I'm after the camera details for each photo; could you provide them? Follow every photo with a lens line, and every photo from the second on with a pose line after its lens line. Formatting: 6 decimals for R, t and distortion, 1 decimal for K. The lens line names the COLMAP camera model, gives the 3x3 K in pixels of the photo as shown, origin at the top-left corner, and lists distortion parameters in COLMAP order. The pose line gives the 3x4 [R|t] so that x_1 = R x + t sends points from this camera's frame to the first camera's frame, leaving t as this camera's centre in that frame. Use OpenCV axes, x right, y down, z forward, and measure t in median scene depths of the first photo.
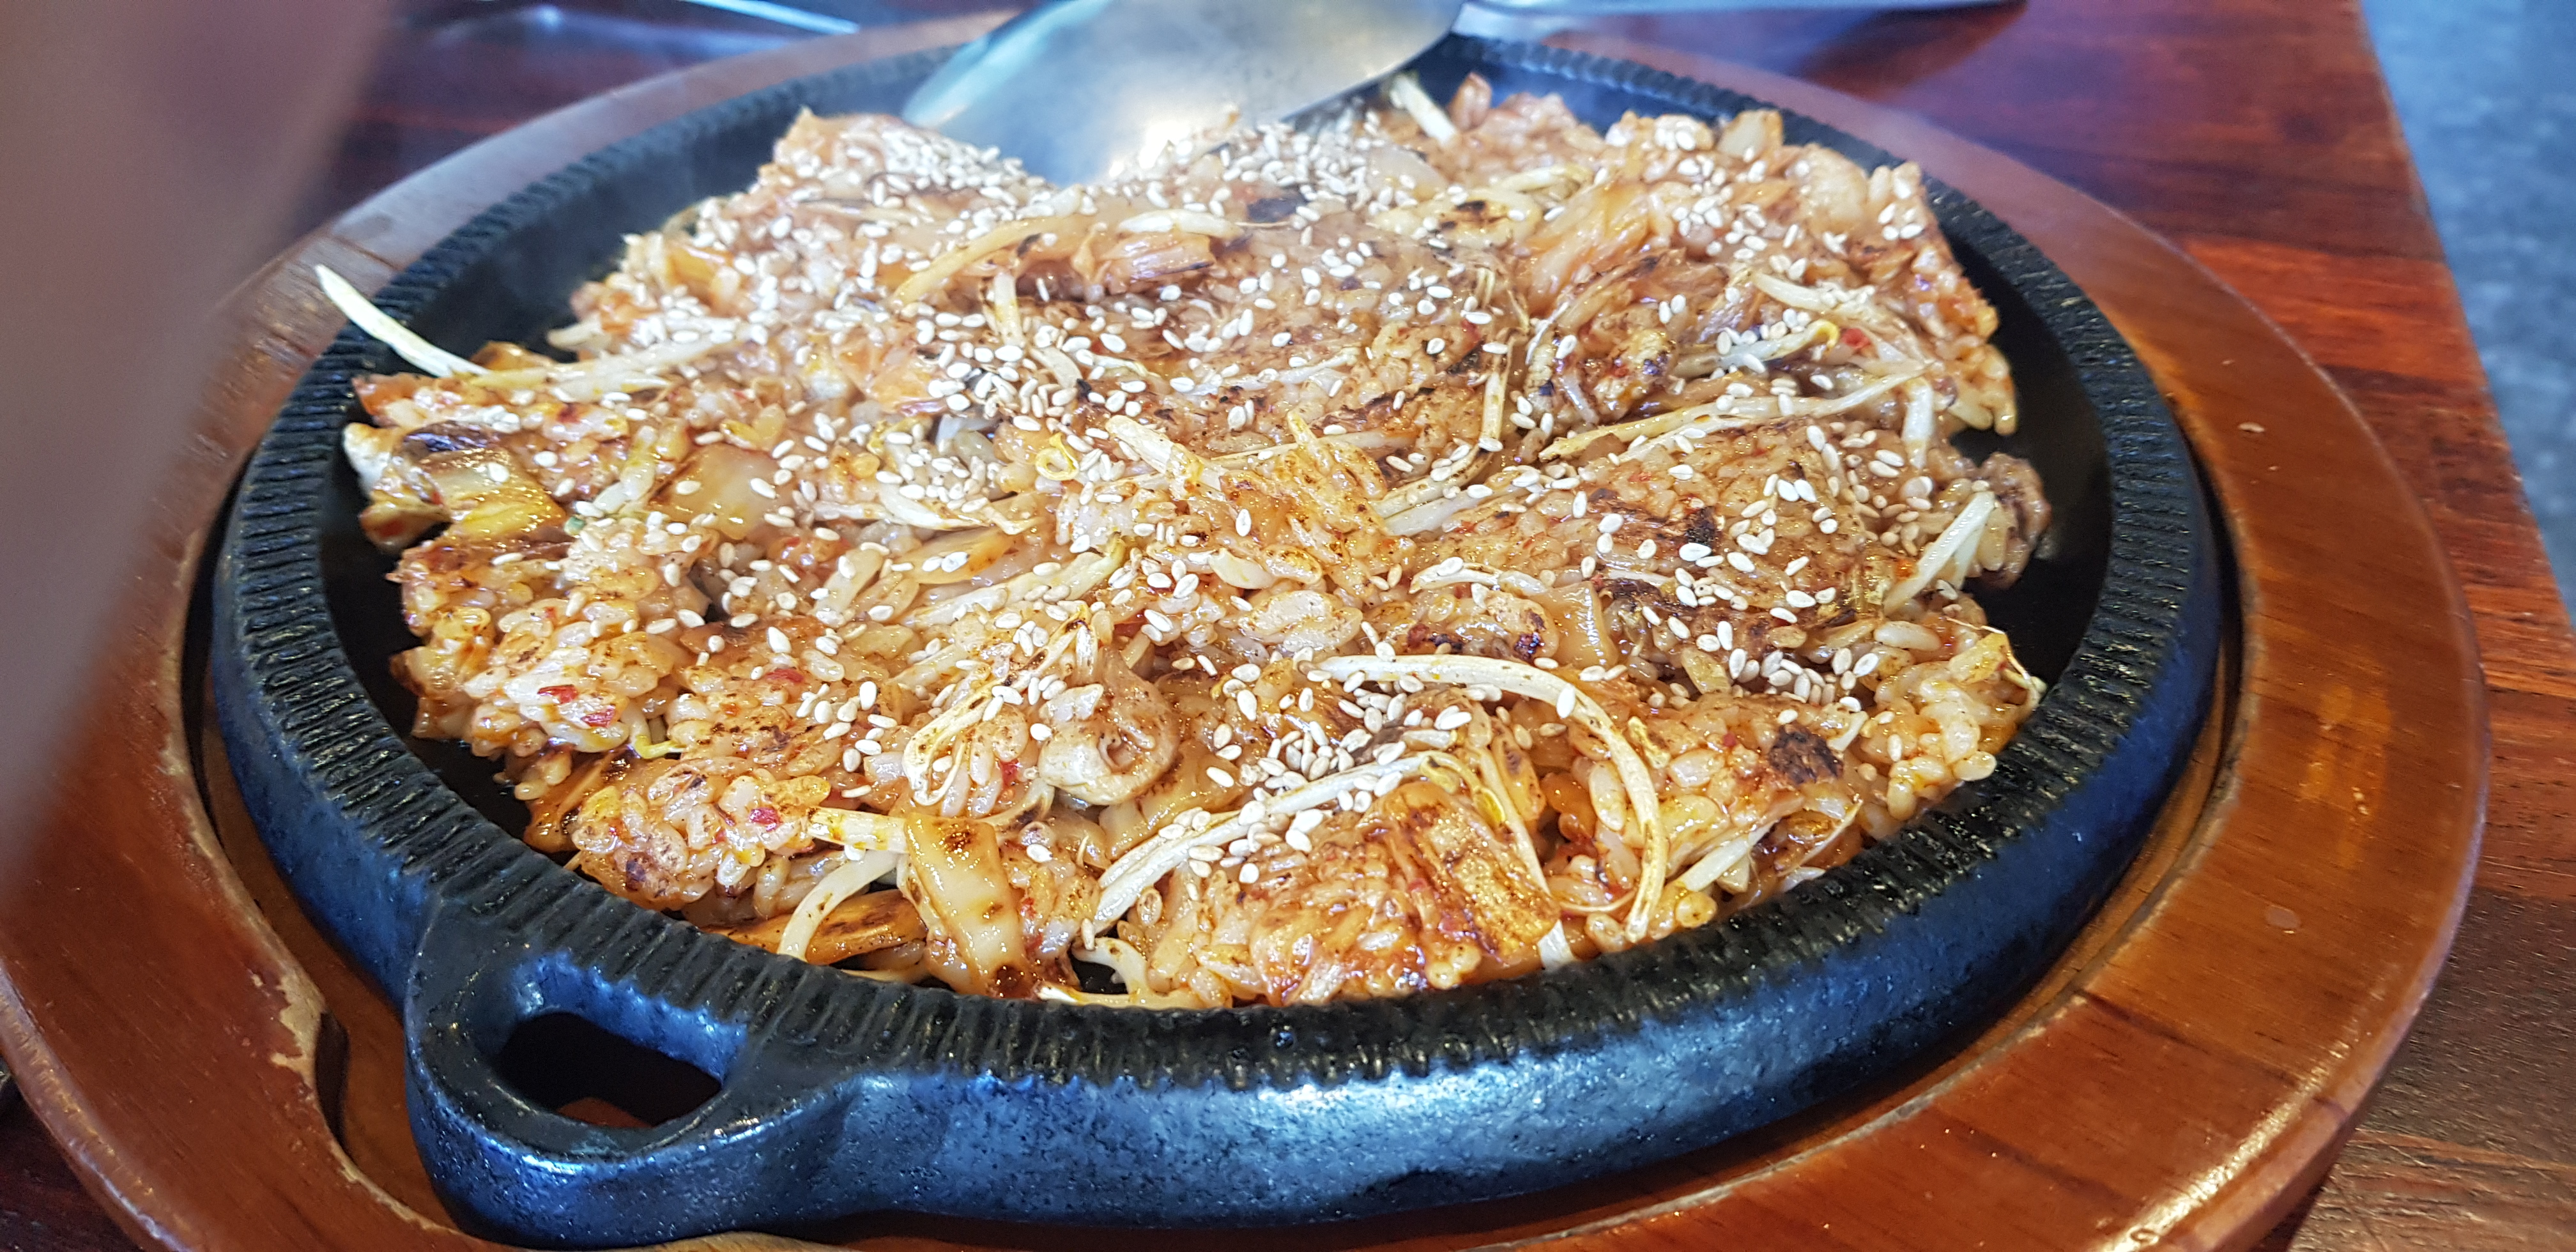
lens RADIAL K [[2101.3, 0, 1288.0], [0, 2101.3, 626.0], [0, 0, 1]] dist [0.085271, -0.200010]
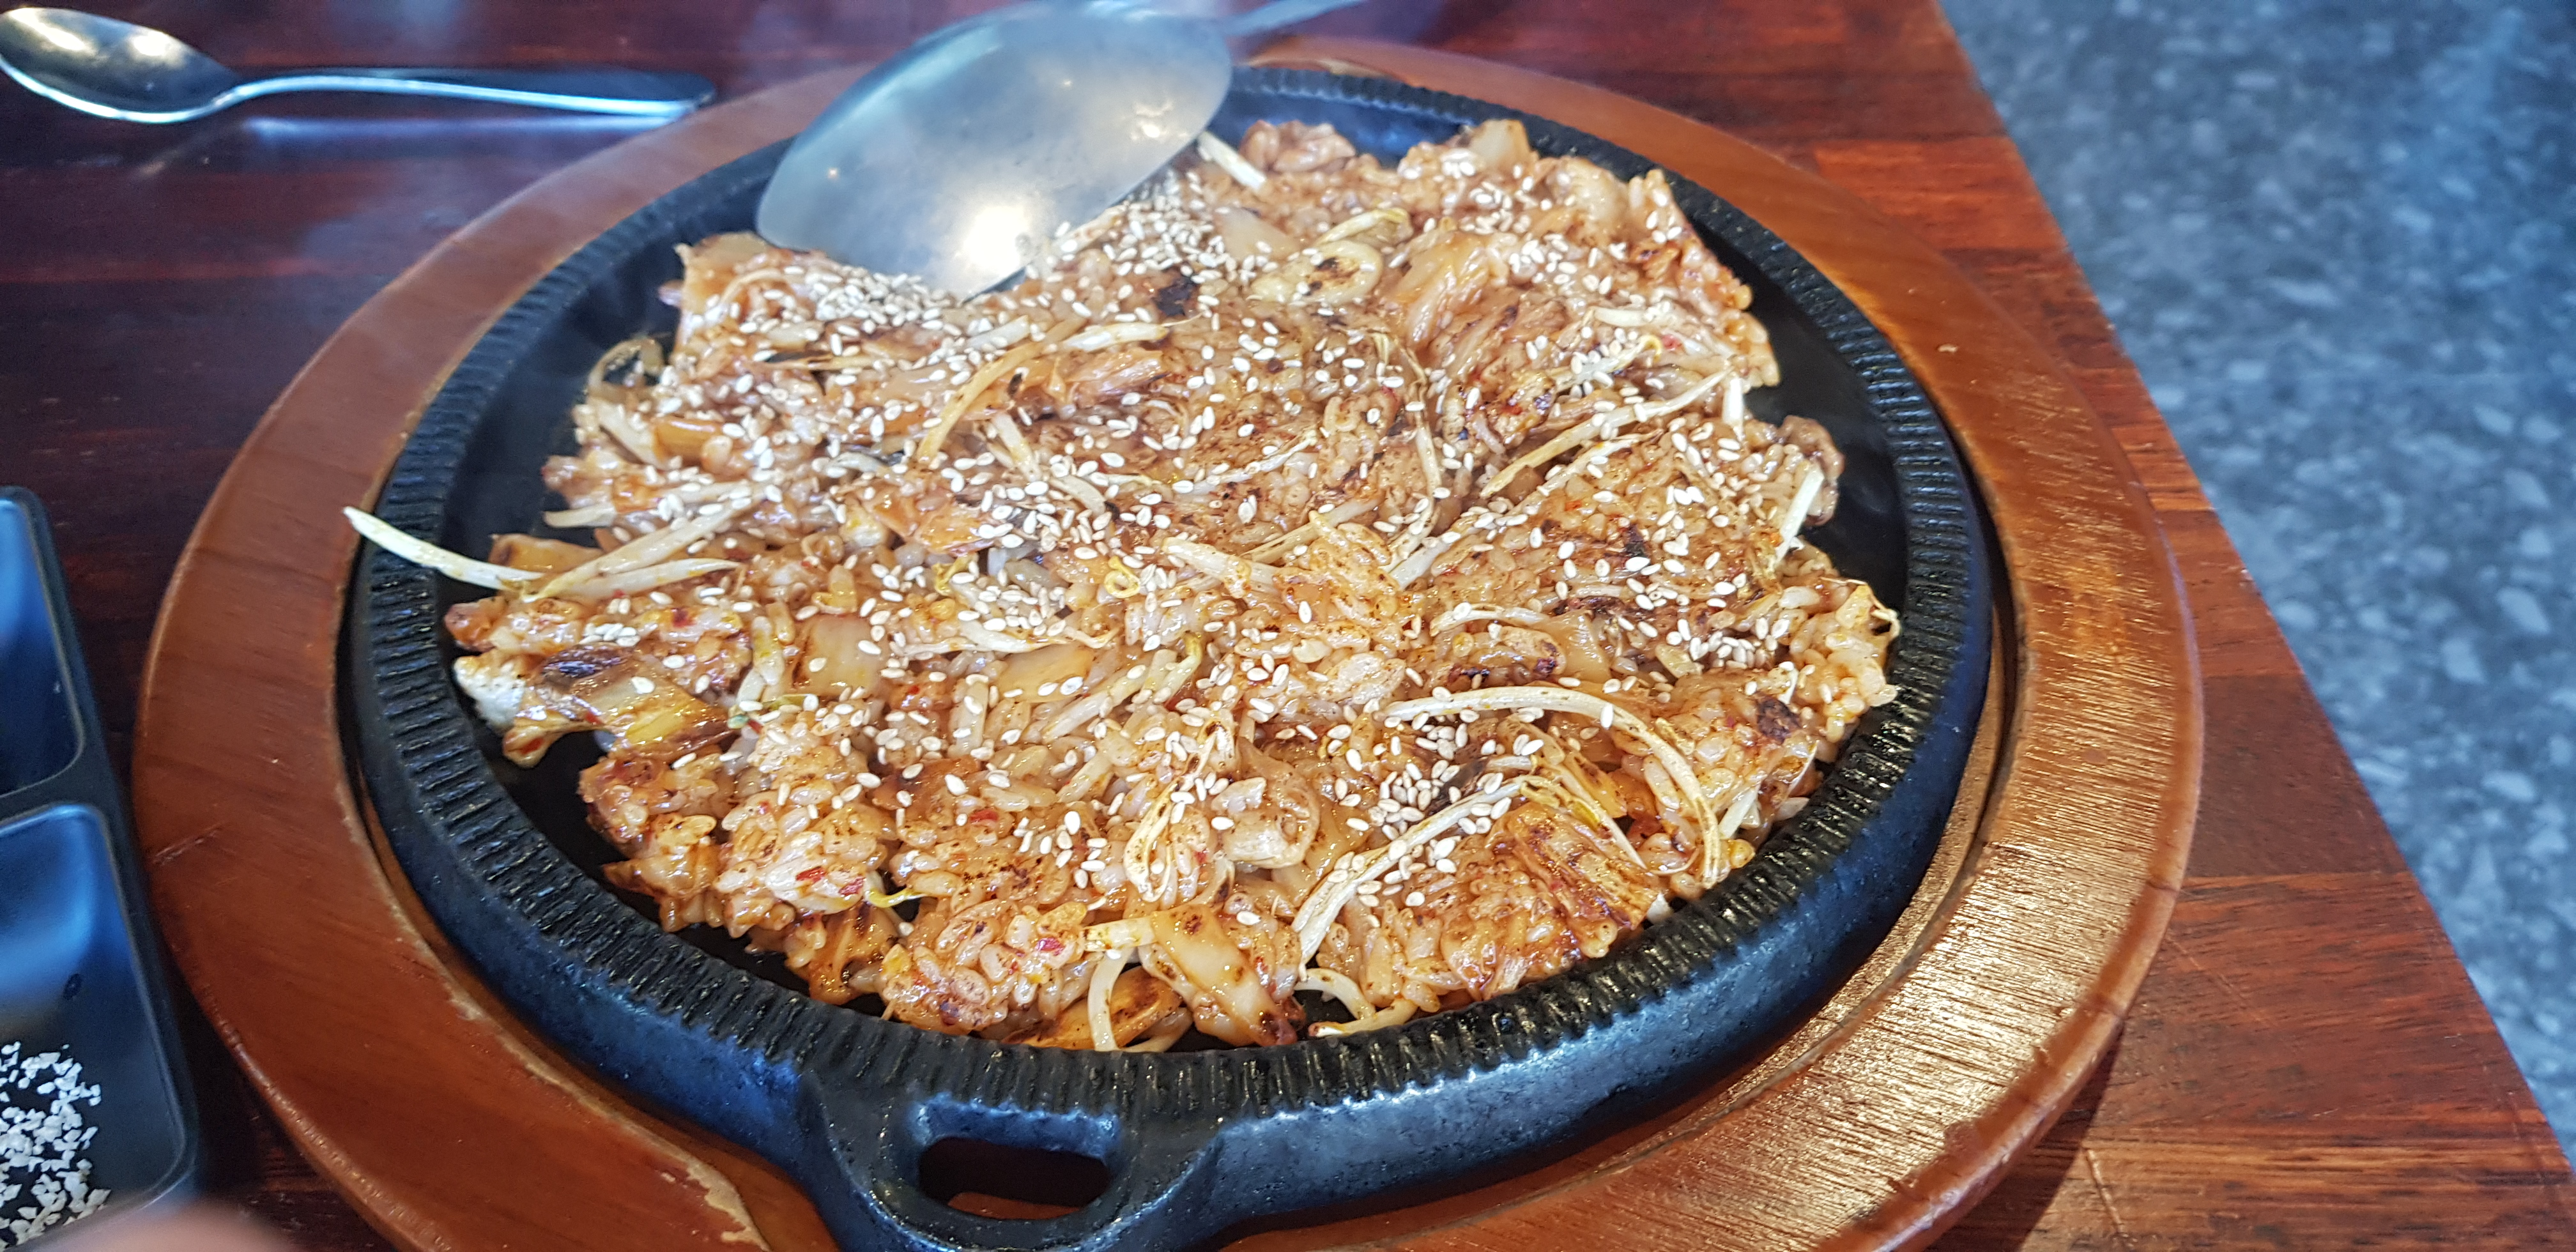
lens RADIAL K [[2067.9, 0, 1321.1], [0, 2067.9, 615.6], [0, 0, 1]] dist [0.078394, -0.001709]
pose [[0.953432, -0.201367, 0.224543, -0.274469], [0.177385, 0.976487, 0.122507, -0.186498], [-0.243932, -0.076972, 0.966733, -0.185298]]
